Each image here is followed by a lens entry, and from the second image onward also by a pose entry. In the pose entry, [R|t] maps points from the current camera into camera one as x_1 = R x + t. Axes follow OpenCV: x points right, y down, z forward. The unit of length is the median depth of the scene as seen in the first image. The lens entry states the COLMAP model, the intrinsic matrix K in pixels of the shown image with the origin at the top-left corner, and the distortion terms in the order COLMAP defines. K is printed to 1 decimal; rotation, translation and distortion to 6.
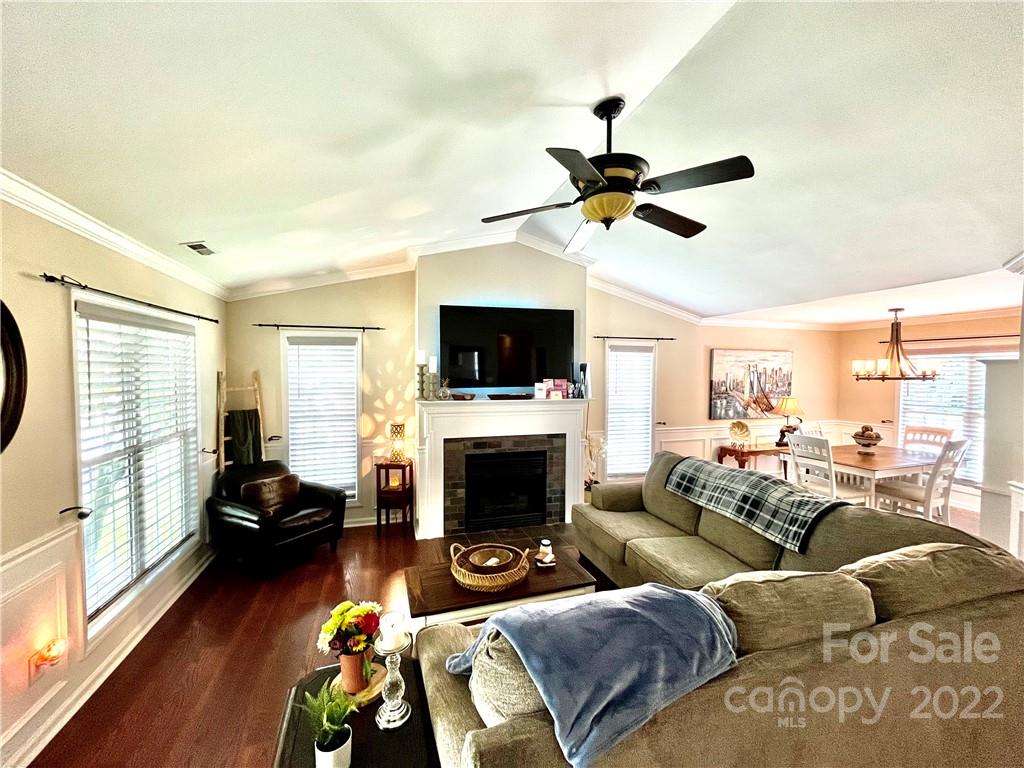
lens RADIAL K [[413.1, 0, 512.0], [0, 413.1, 384.0], [0, 0, 1]] dist [-0.000596, 0.000190]
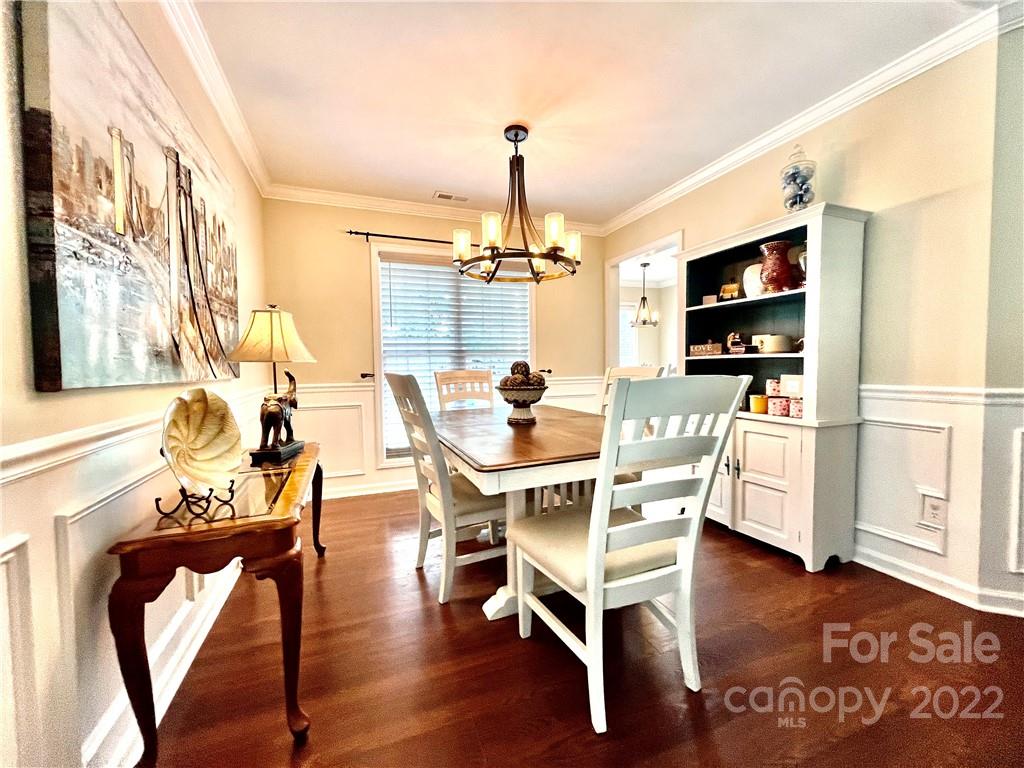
lens RADIAL K [[413.1, 0, 512.0], [0, 413.1, 384.0], [0, 0, 1]] dist [-0.000596, 0.000190]
pose [[-0.064519, -0.051060, 0.996609, 0.325717], [0.042402, 0.997648, 0.053858, 0.082247], [-0.997015, 0.045733, -0.062202, 0.845808]]
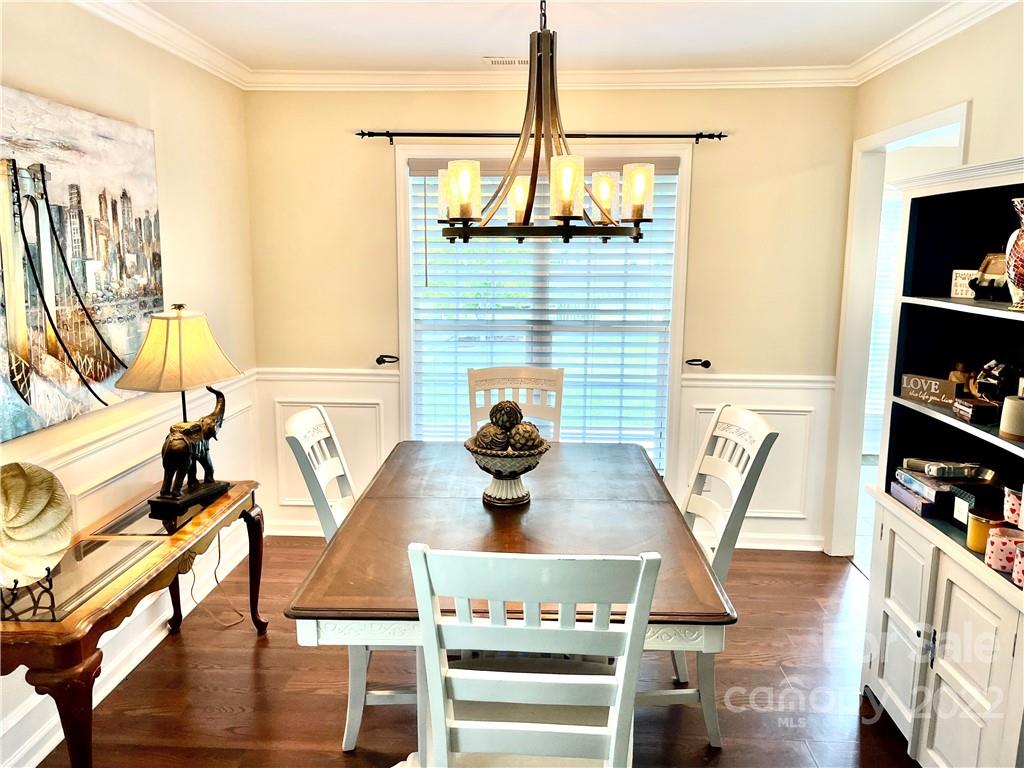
lens RADIAL K [[777.1, 0, 506.8], [0, 777.1, 379.4], [0, 0, 1]] dist [0.056765, -0.094862]
pose [[0.354117, -0.154948, 0.922276, 0.308164], [0.022549, 0.987307, 0.157216, 0.001988], [-0.934929, -0.034876, 0.353116, 0.663072]]
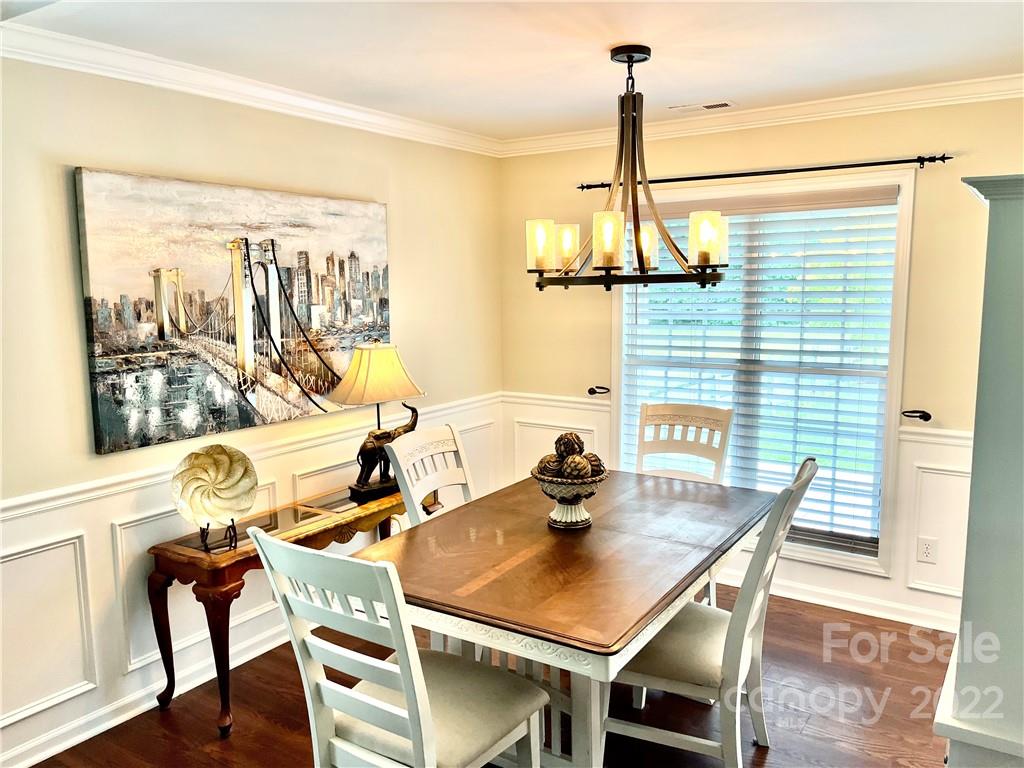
lens RADIAL K [[783.7, 0, 512.0], [0, 783.7, 384.0], [0, 0, 1]] dist [0.029071, -0.003127]
pose [[0.785779, -0.094820, 0.611197, 0.385622], [0.032523, 0.993146, 0.112262, -0.002966], [-0.617652, -0.068335, 0.783477, 0.465277]]
